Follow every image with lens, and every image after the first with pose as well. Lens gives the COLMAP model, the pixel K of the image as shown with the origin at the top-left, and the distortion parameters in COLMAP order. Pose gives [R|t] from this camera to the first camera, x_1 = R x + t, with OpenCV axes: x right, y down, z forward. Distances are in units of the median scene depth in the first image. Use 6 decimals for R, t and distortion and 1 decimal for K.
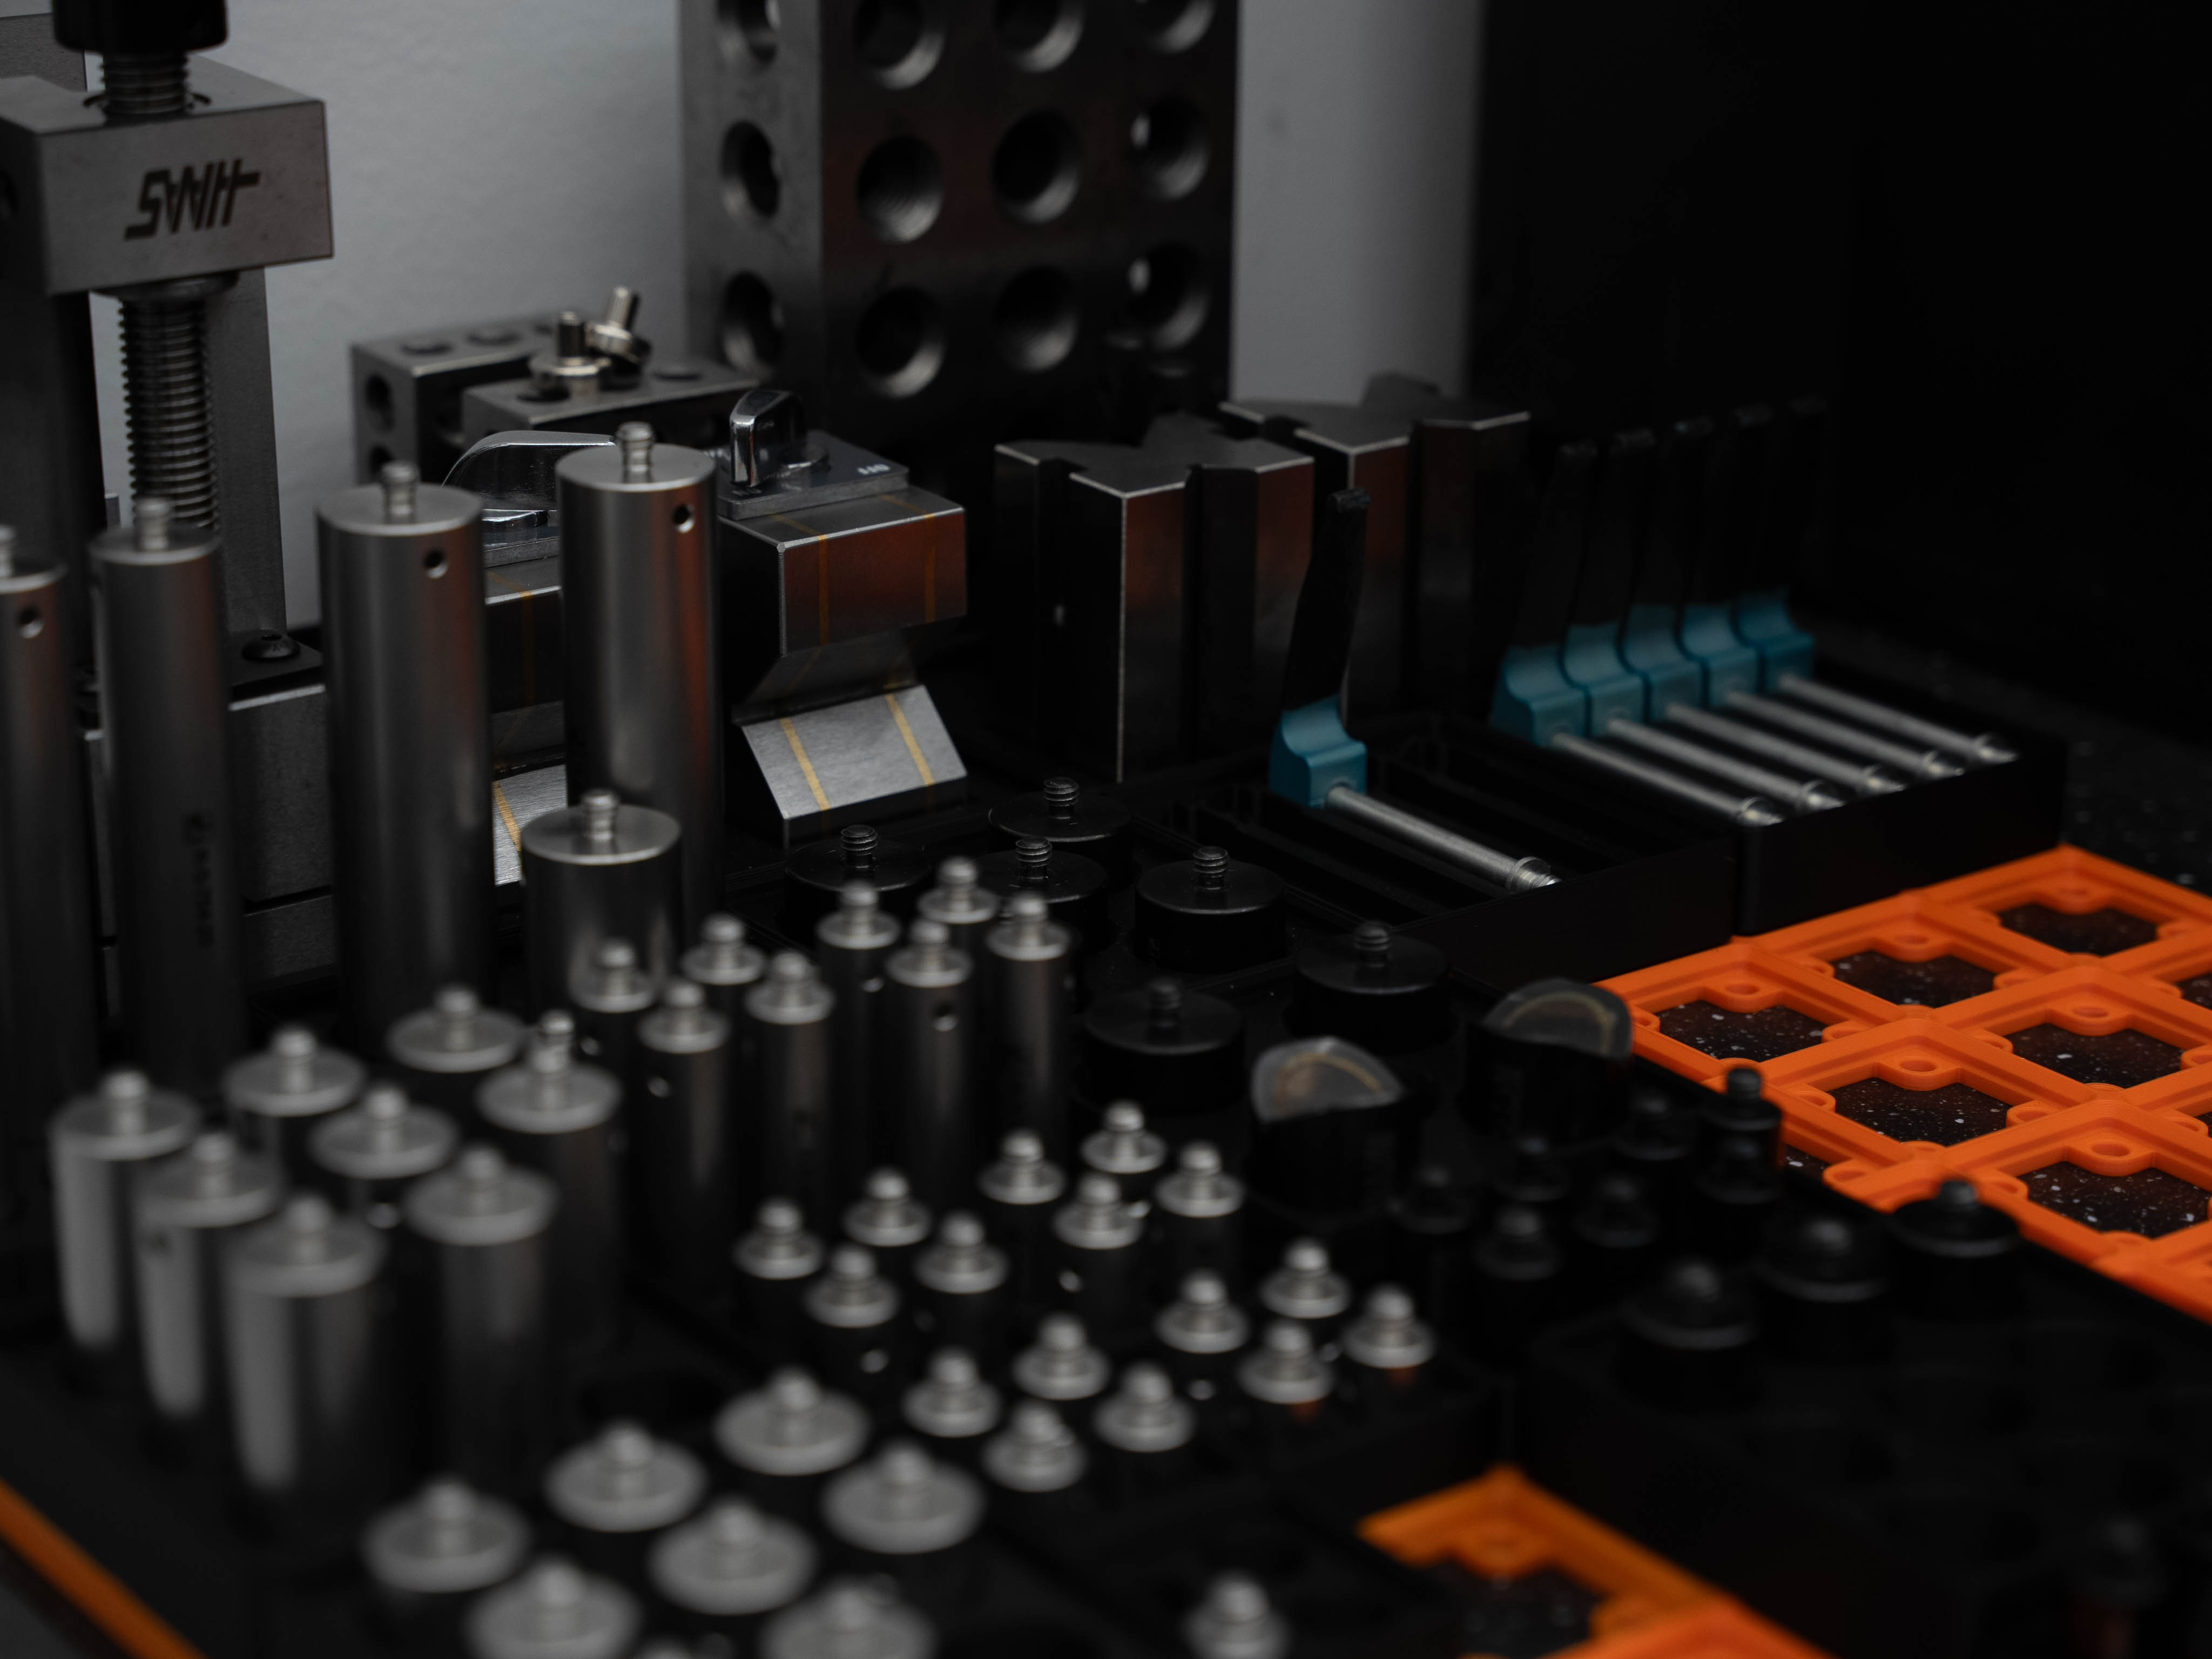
lens RADIAL K [[4528.8, 0, 1101.4], [0, 4528.8, 827.2], [0, 0, 1]] dist [0.283657, 0.000000]
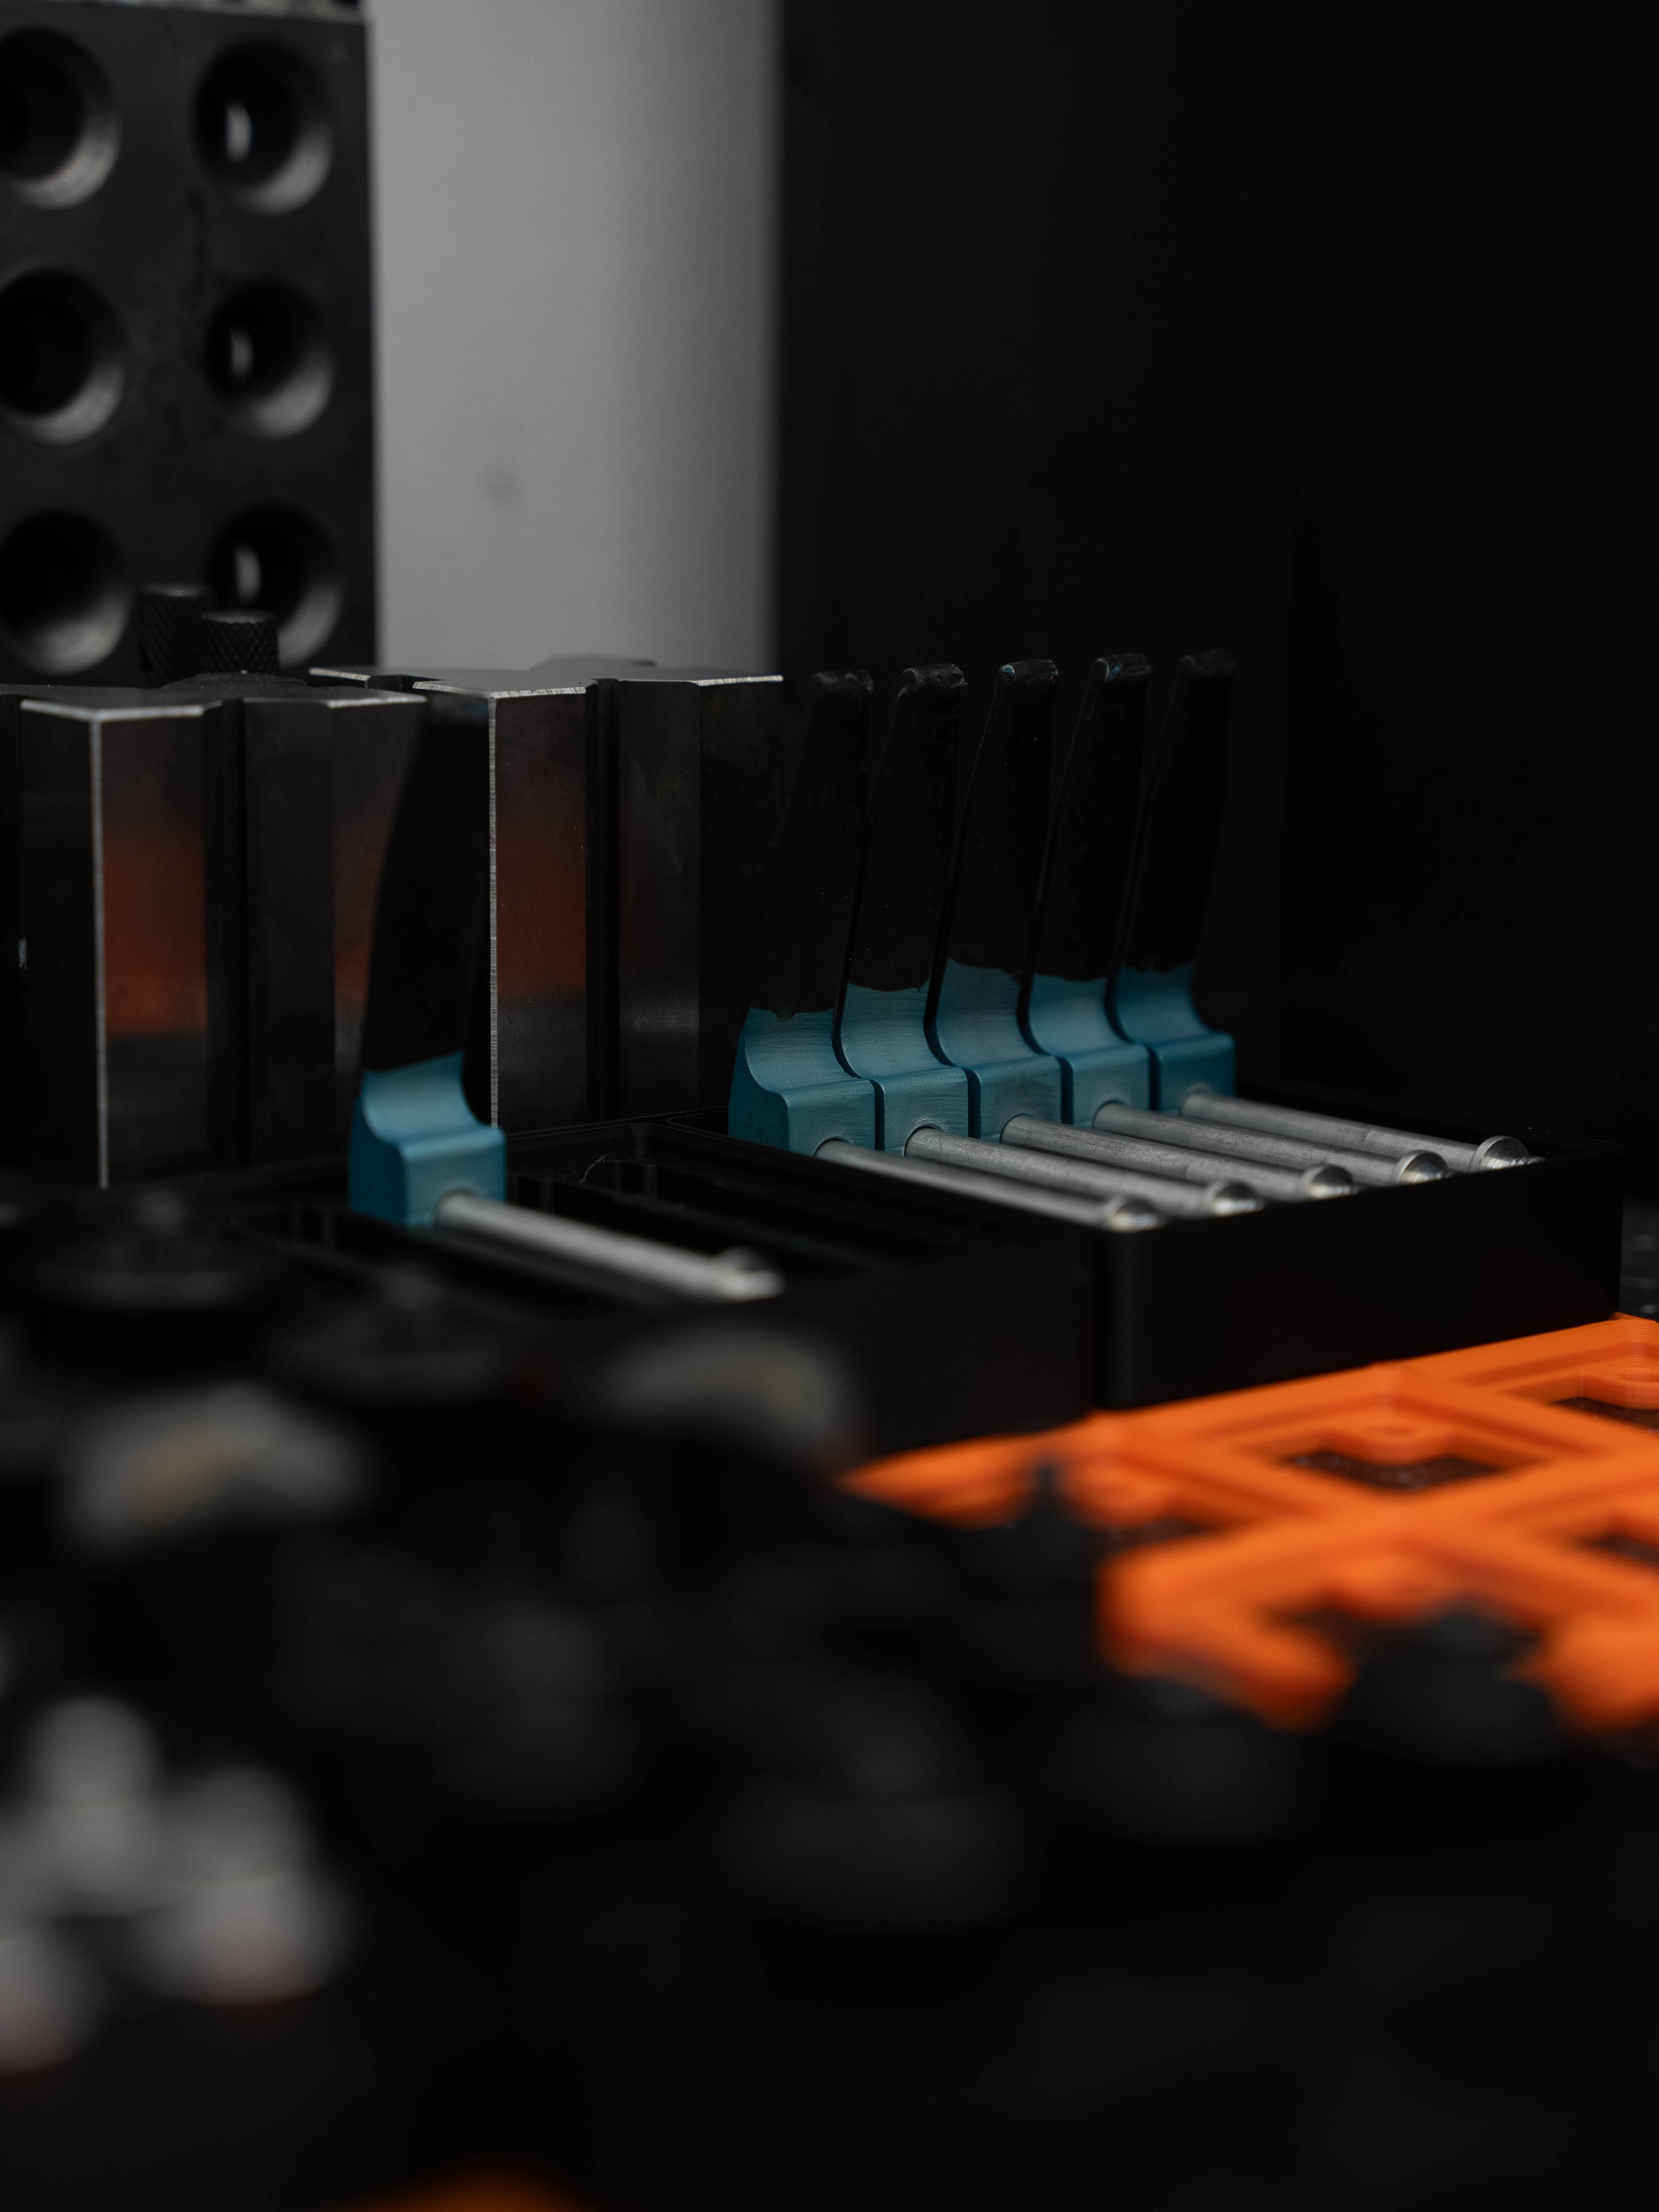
lens RADIAL K [[4403.5, 0, 833.2], [0, 4403.5, 1108.0], [0, 0, 1]] dist [0.234580, 0.000000]
pose [[0.999258, -0.010075, 0.037187, 0.078754], [0.016415, 0.984545, -0.174361, 0.081884], [-0.034855, 0.174842, 0.983979, 0.398832]]
